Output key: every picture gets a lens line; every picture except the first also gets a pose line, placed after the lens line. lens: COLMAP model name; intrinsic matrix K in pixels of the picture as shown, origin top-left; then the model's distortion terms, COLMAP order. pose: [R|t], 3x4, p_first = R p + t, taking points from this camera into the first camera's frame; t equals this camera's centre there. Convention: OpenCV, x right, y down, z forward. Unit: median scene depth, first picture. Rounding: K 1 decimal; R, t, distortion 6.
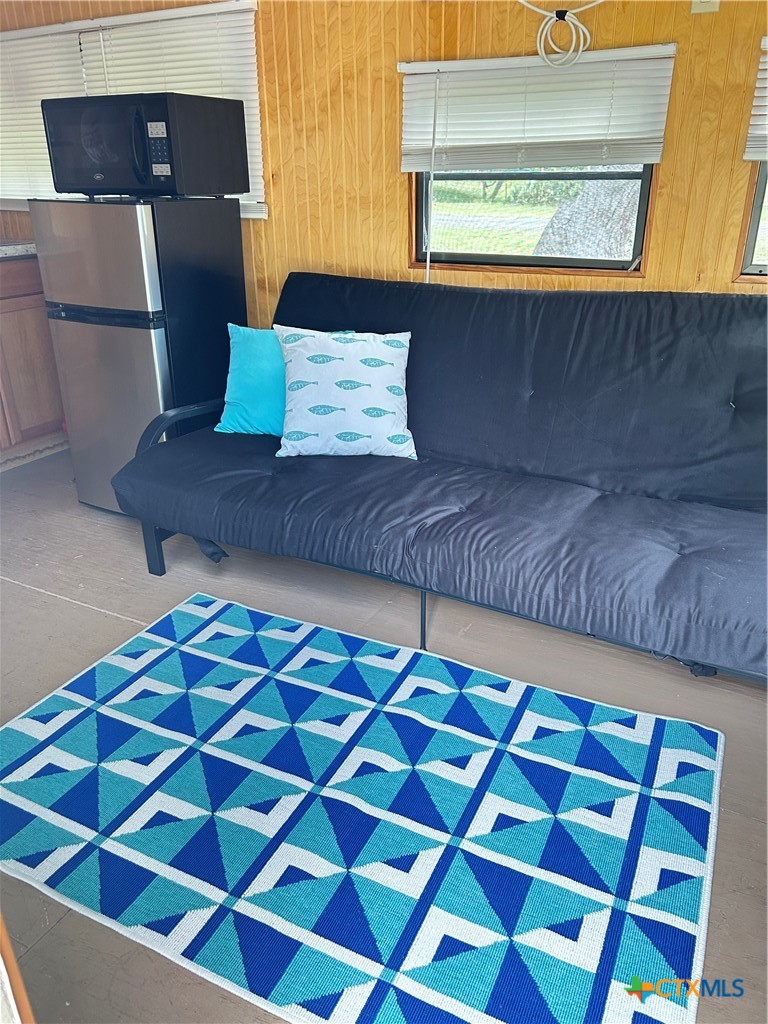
lens RADIAL K [[772.0, 0, 384.6], [0, 772.0, 517.5], [0, 0, 1]] dist [0.047189, -0.056480]
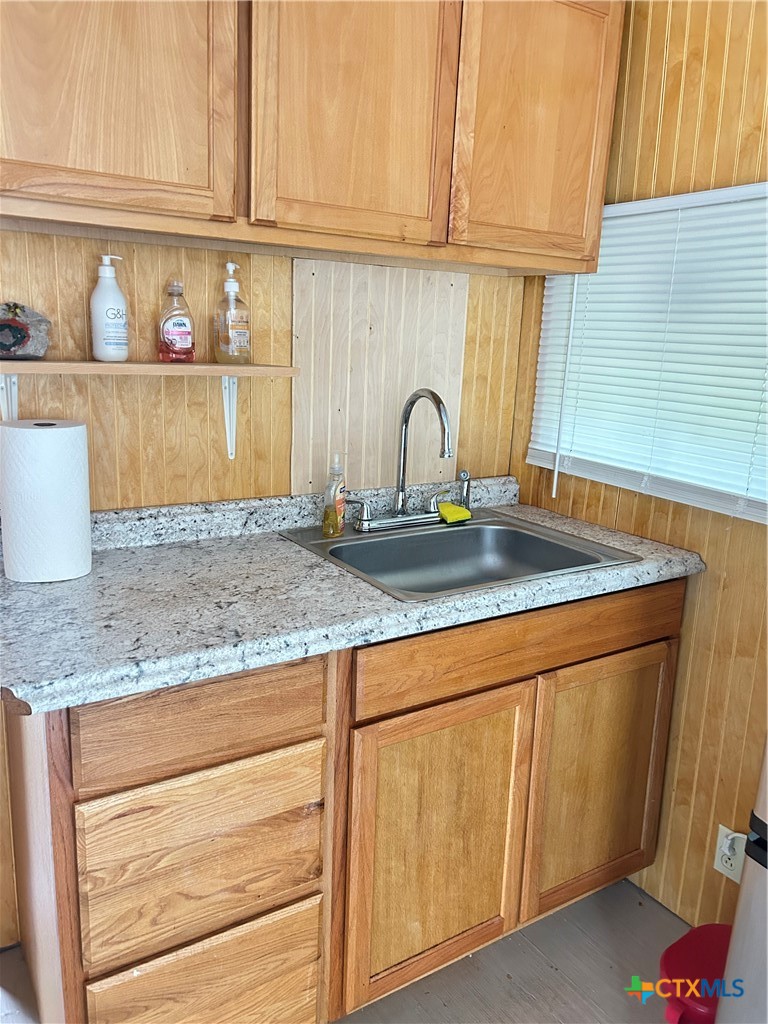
lens RADIAL K [[772.0, 0, 378.1], [0, 772.0, 505.6], [0, 0, 1]] dist [0.047189, -0.056480]
pose [[0.867326, 0.150730, -0.474369, -0.480297], [-0.239600, 0.961791, -0.132472, -0.362174], [0.436276, 0.228555, 0.870302, 0.599249]]
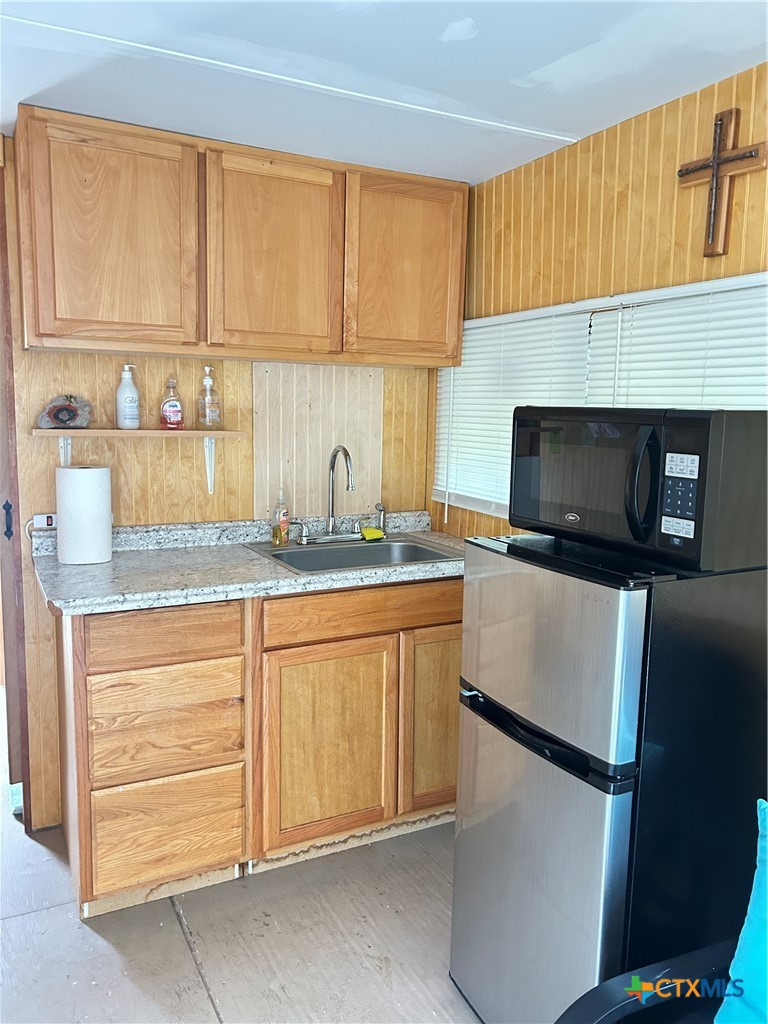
lens RADIAL K [[772.0, 0, 376.0], [0, 772.0, 506.3], [0, 0, 1]] dist [0.047189, -0.056480]
pose [[0.819096, 0.094258, -0.565860, -0.145370], [-0.250873, 0.945939, -0.205577, -0.286284], [0.515892, 0.310346, 0.798462, 0.420922]]
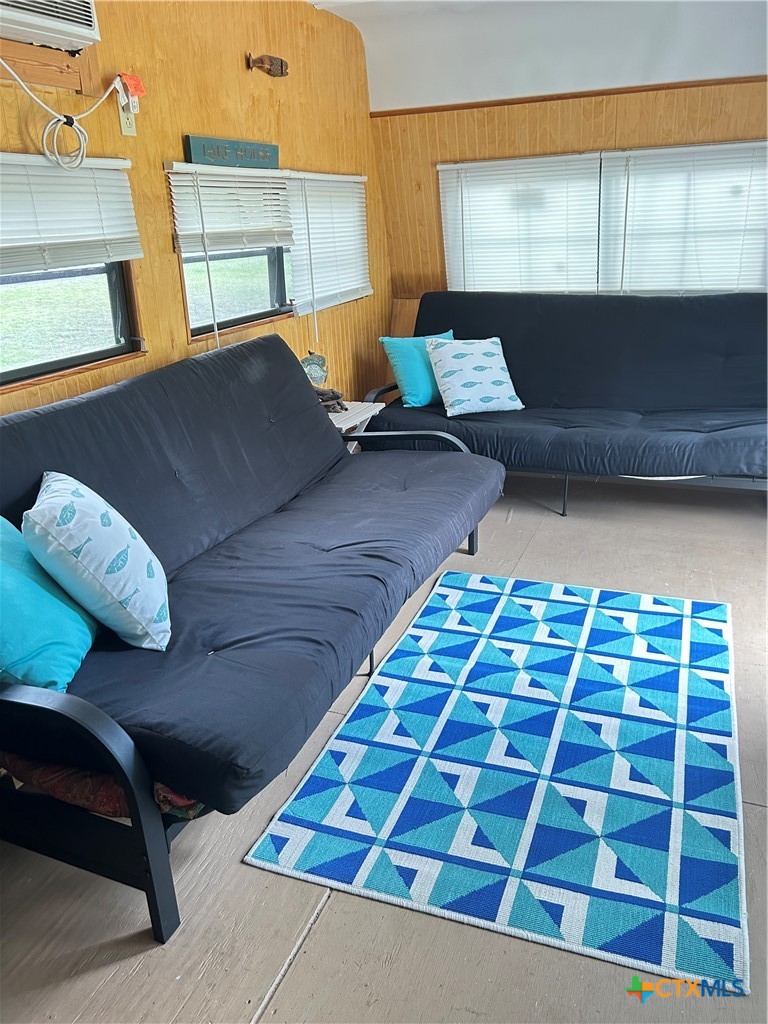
lens RADIAL K [[772.0, 0, 381.0], [0, 772.0, 507.2], [0, 0, 1]] dist [0.047189, -0.056480]
pose [[-0.086269, -0.337265, 0.937449, -0.776118], [0.446780, 0.827937, 0.338981, -0.337579], [-0.890475, 0.448077, 0.079258, 0.671222]]
